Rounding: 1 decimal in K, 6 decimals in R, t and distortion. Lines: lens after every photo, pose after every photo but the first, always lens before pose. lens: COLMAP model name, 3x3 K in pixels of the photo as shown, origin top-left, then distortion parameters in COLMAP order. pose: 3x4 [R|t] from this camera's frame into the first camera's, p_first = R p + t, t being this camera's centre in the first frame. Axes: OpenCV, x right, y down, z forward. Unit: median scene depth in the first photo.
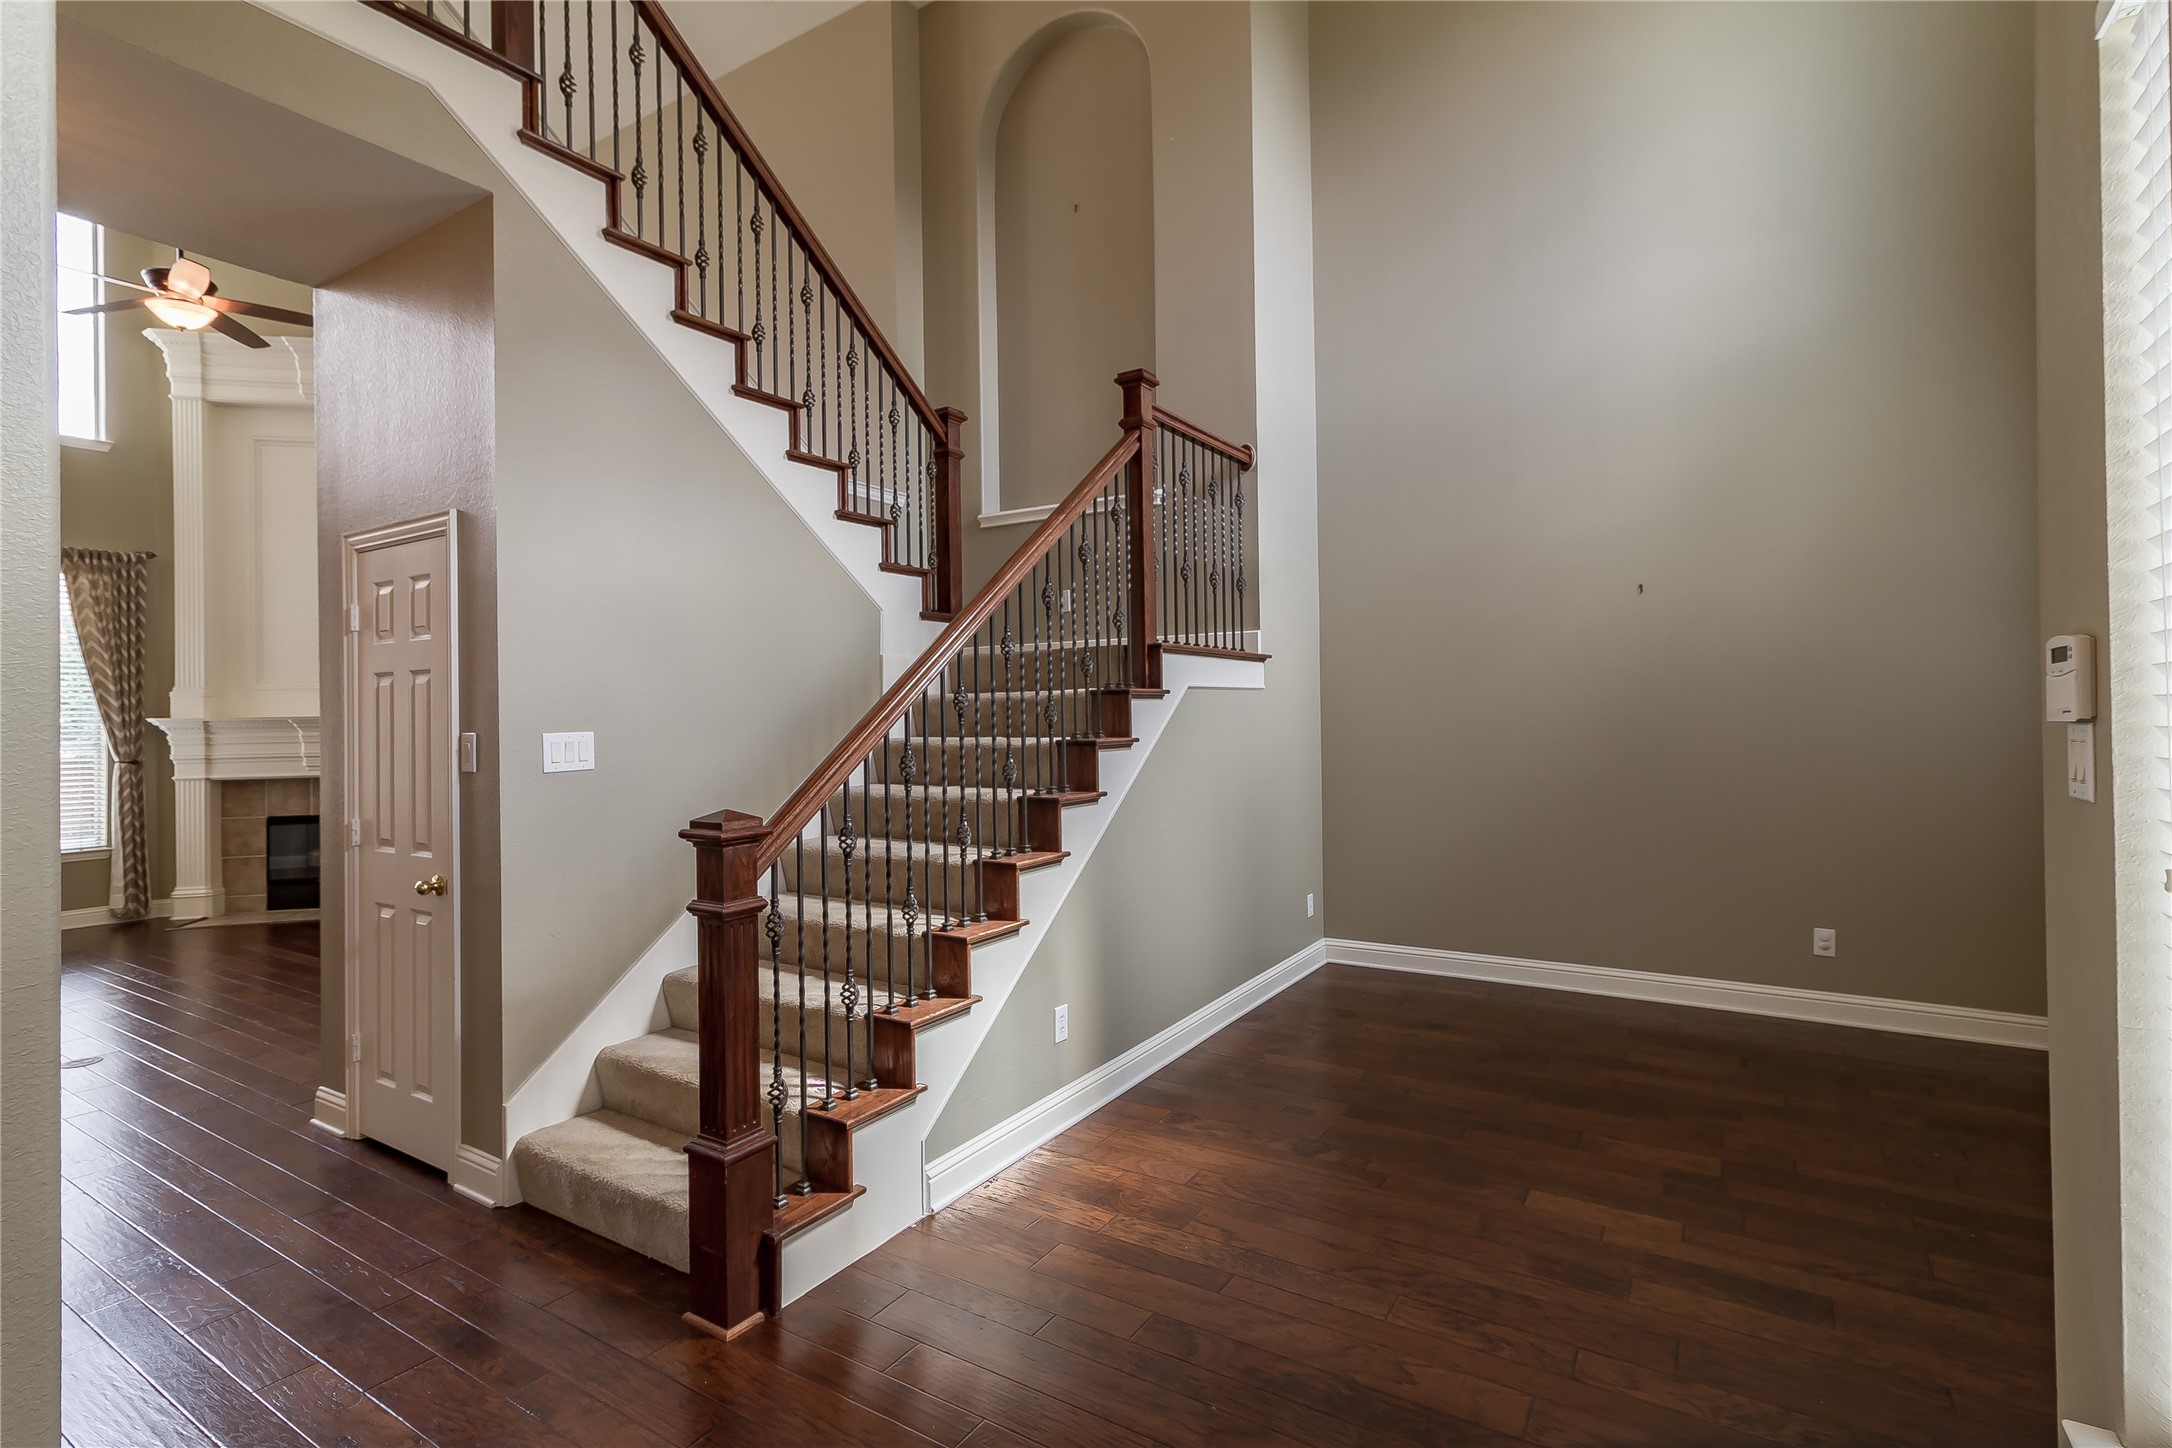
lens RADIAL K [[1041.3, 0, 1043.6], [0, 1041.3, 716.0], [0, 0, 1]] dist [0.013114, 0.000969]
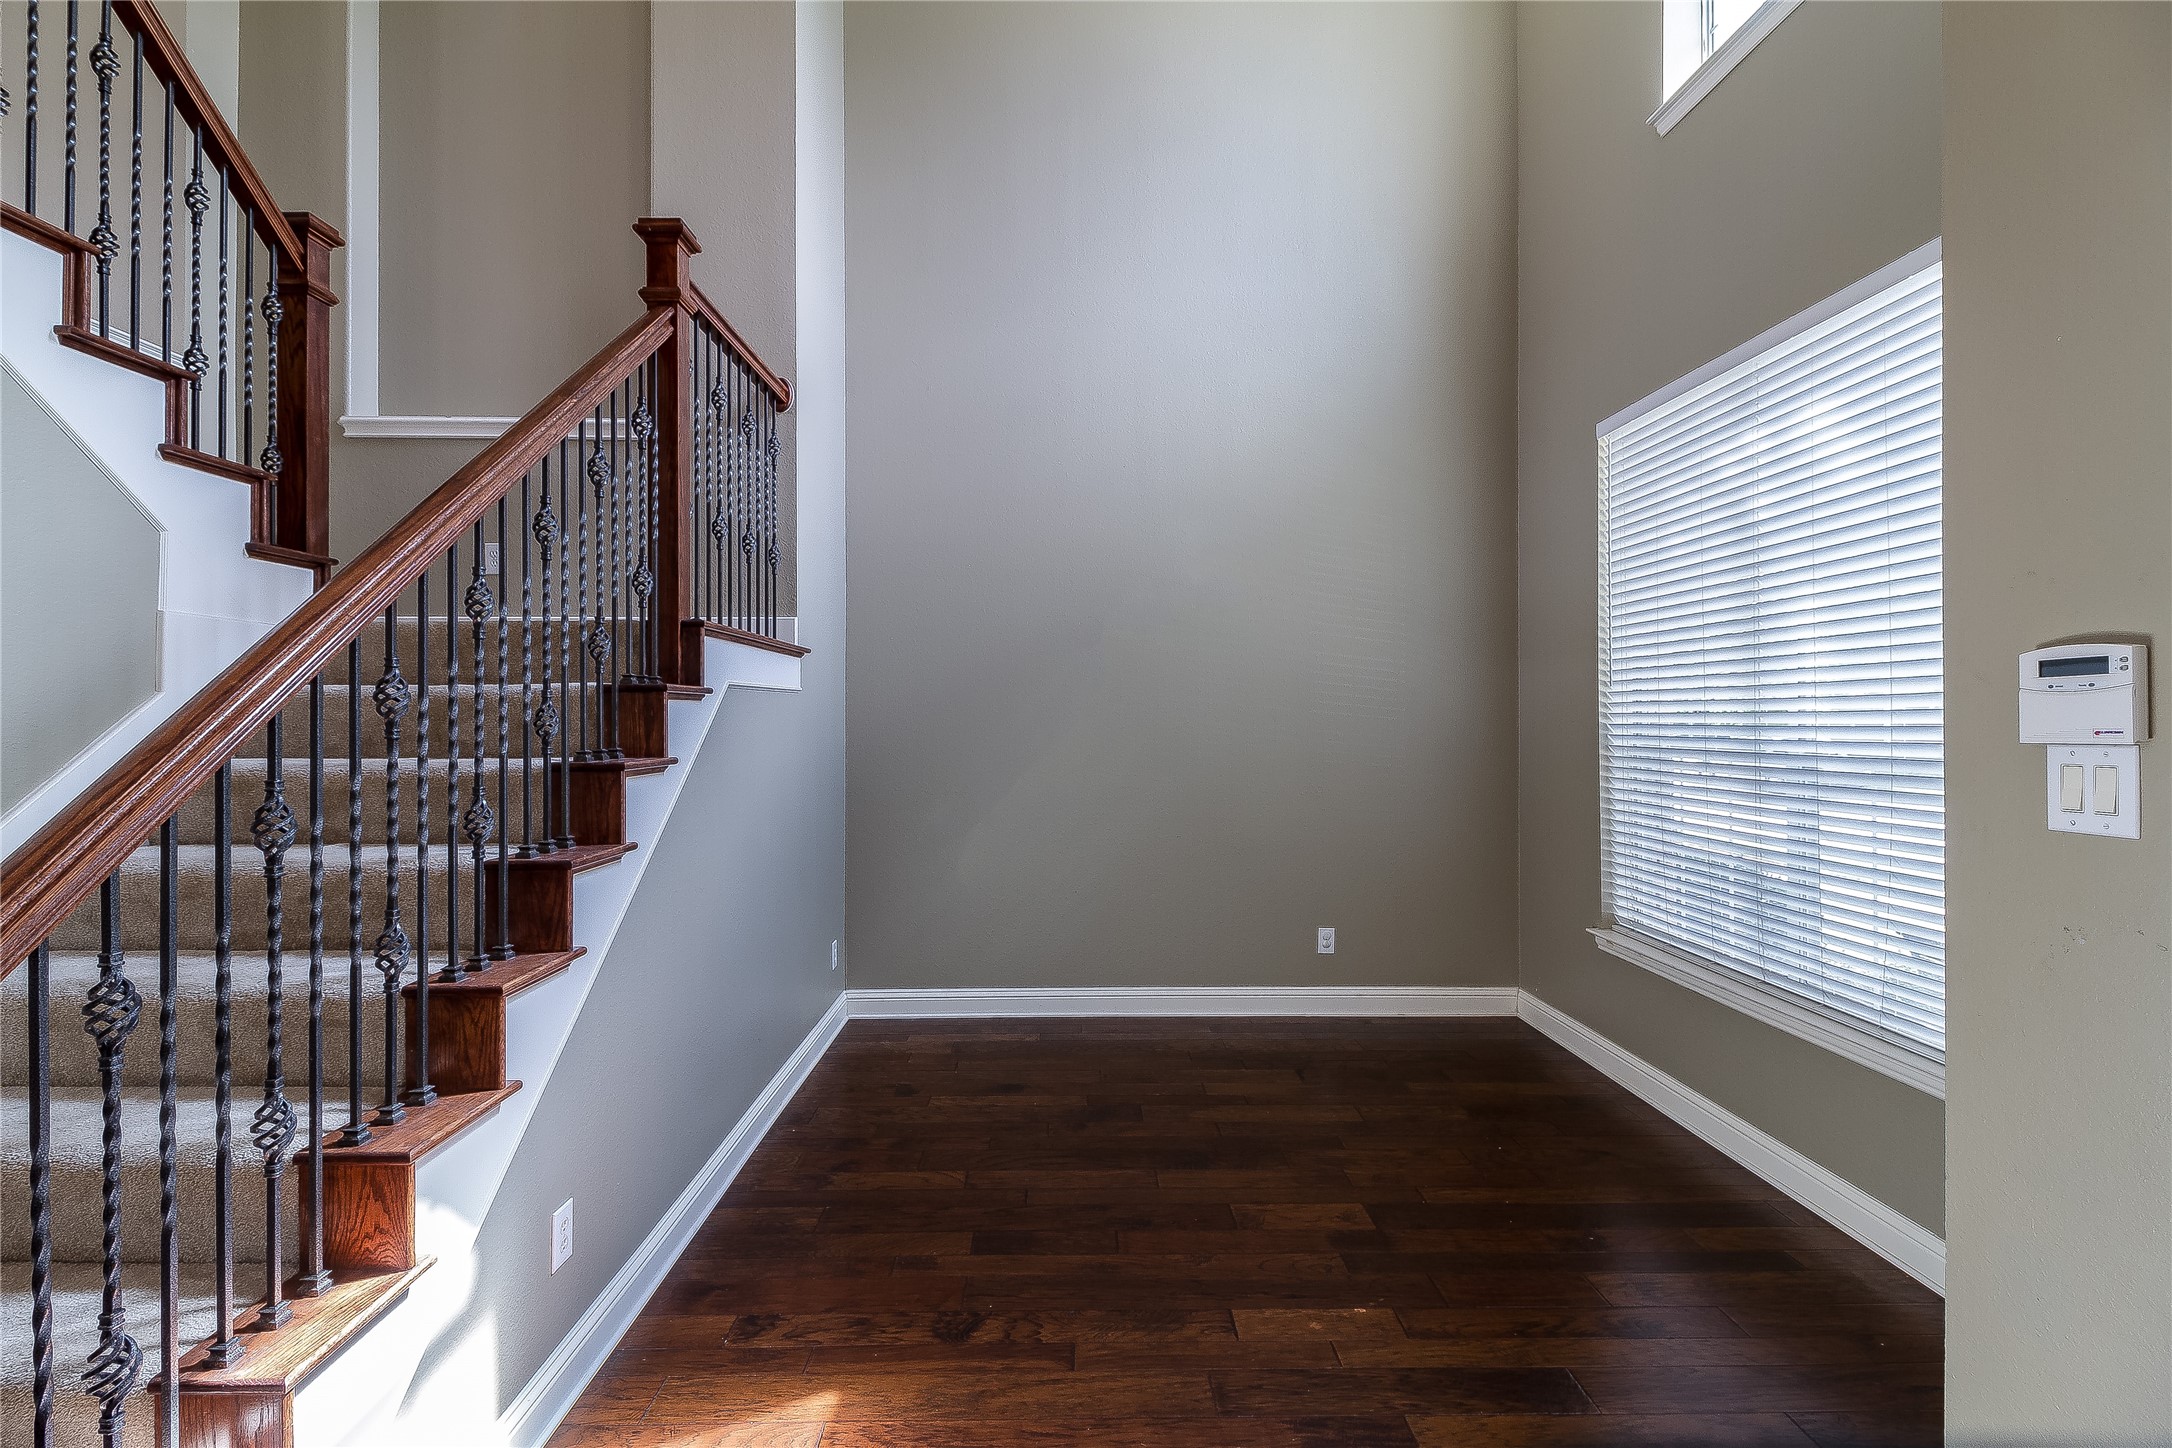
lens RADIAL K [[1013.8, 0, 1055.0], [0, 1013.8, 710.6], [0, 0, 1]] dist [0.020198, -0.011725]
pose [[0.823233, 0.015373, 0.567496, -0.076898], [-0.008153, 0.999850, -0.015257, -0.001337], [-0.567646, 0.007933, 0.823235, 0.303381]]
